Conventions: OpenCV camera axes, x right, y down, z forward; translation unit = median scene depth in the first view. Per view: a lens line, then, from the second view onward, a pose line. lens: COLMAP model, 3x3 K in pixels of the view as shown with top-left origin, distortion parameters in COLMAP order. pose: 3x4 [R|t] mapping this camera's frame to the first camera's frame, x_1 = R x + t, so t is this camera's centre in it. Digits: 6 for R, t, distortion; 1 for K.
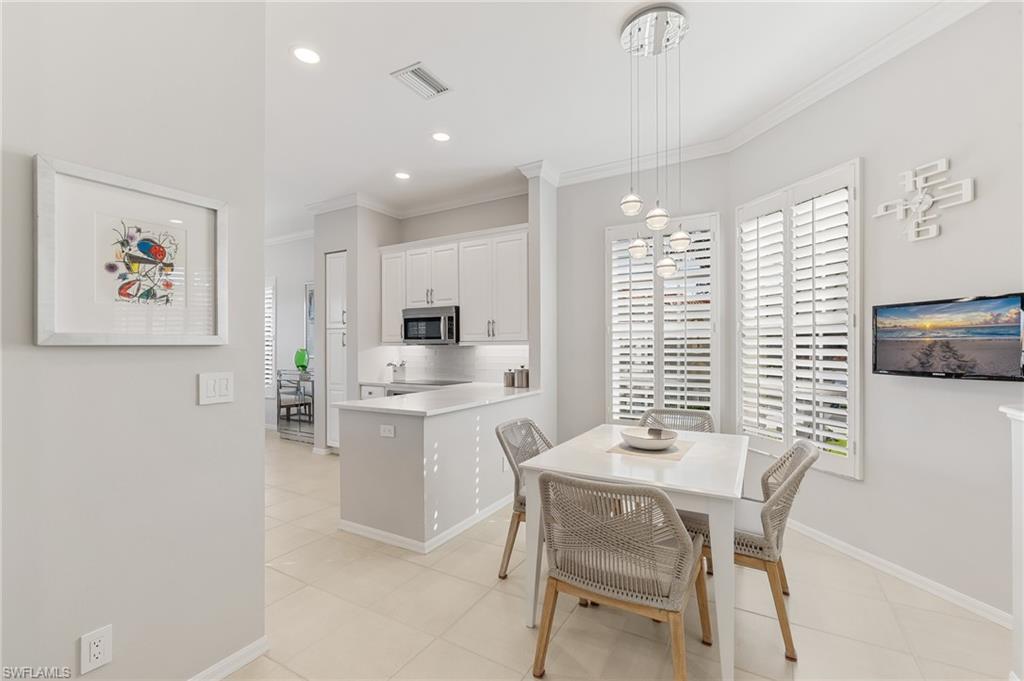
lens RADIAL K [[443.4, 0, 512.0], [0, 443.4, 340.5], [0, 0, 1]] dist [-0.008616, -0.000018]
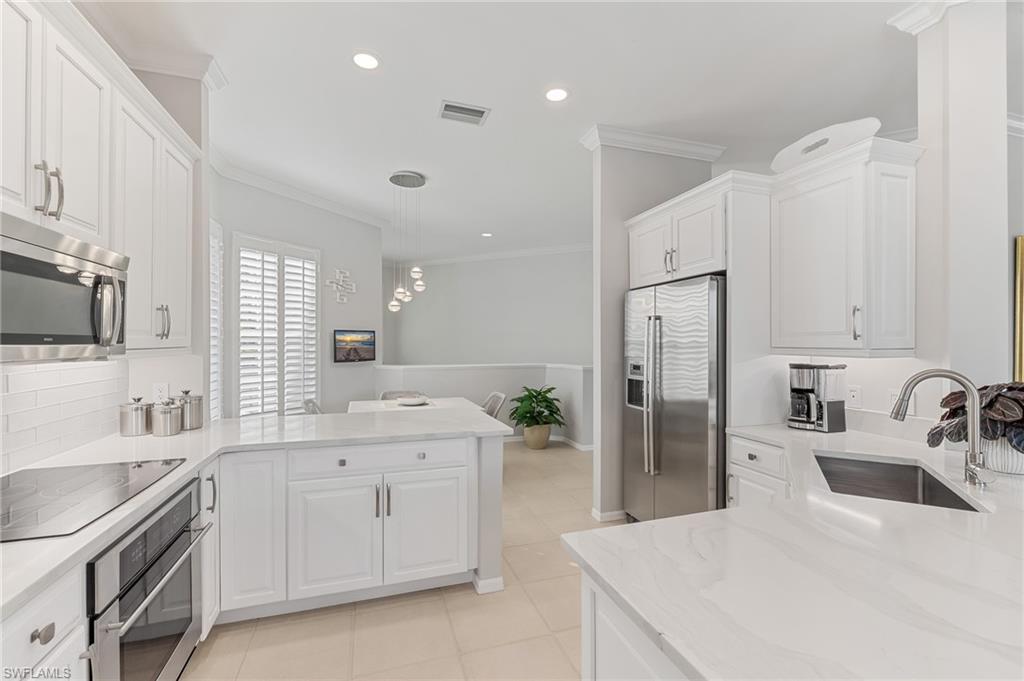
lens RADIAL K [[443.4, 0, 512.0], [0, 443.4, 340.5], [0, 0, 1]] dist [-0.008616, -0.000018]
pose [[-0.749106, 0.009856, 0.662377, -0.675169], [0.004702, 0.999943, -0.009562, -0.000568], [-0.662433, -0.004048, -0.749110, 1.153044]]
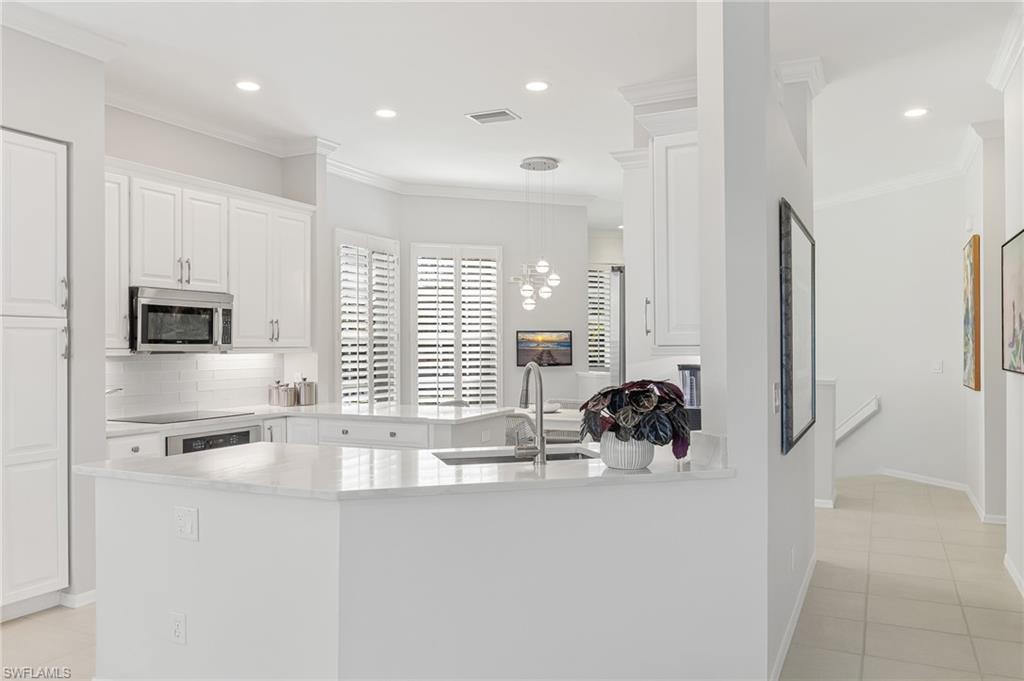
lens RADIAL K [[734.4, 0, 512.0], [0, 734.4, 340.5], [0, 0, 1]] dist [-0.002811, -0.000590]
pose [[-0.074756, 0.016828, 0.997060, -1.353454], [0.003460, 0.999856, -0.016616, 0.012319], [-0.997196, 0.002208, -0.074804, 0.725063]]
